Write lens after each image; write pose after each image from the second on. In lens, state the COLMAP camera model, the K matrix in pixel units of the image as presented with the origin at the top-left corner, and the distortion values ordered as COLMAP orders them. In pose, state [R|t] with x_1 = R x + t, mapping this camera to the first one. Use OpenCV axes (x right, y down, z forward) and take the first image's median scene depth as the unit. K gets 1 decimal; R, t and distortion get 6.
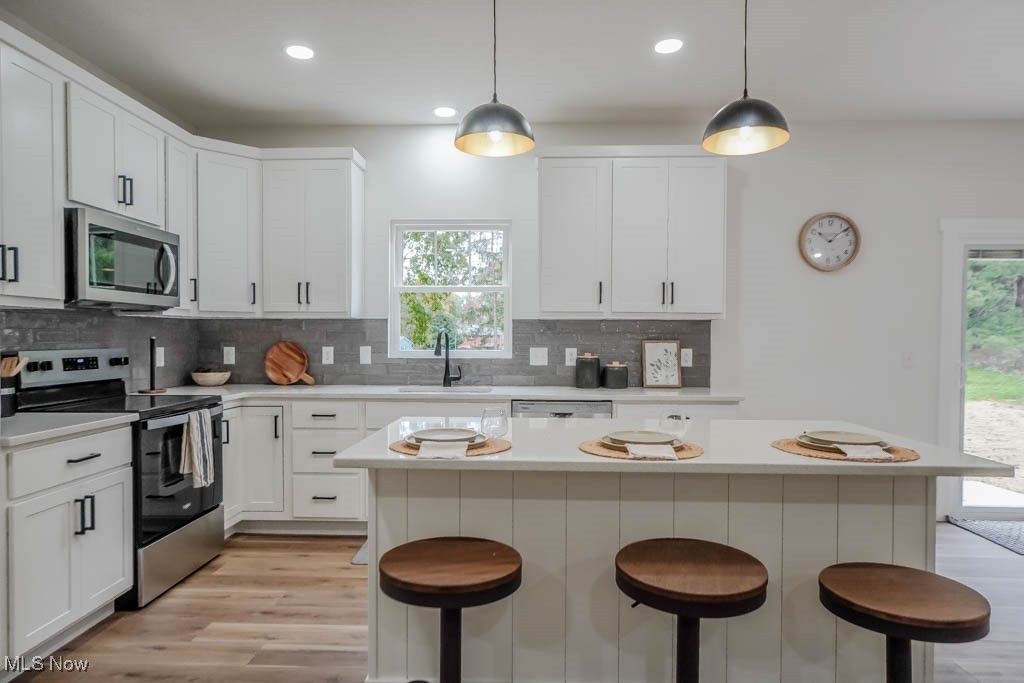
lens RADIAL K [[638.8, 0, 512.0], [0, 638.8, 341.5], [0, 0, 1]] dist [0.002007, 0.004875]
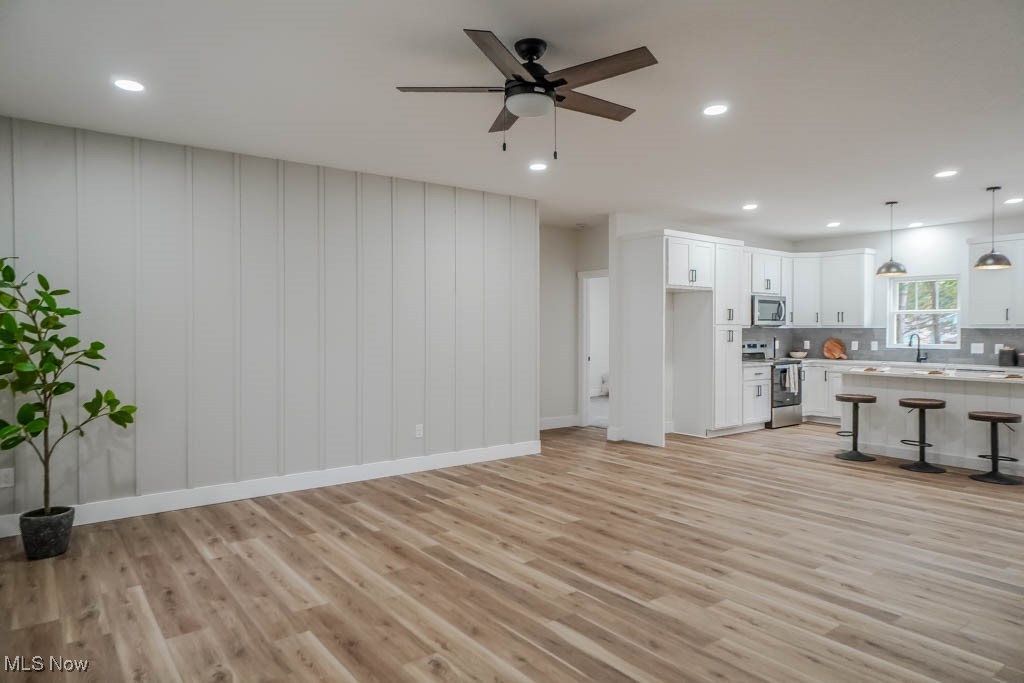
lens RADIAL K [[638.8, 0, 512.0], [0, 638.8, 341.5], [0, 0, 1]] dist [0.002007, 0.004875]
pose [[0.643340, 0.013366, -0.765464, 0.691589], [-0.005899, 0.999904, 0.012501, -0.012887], [0.765558, -0.003527, 0.643358, -1.399020]]
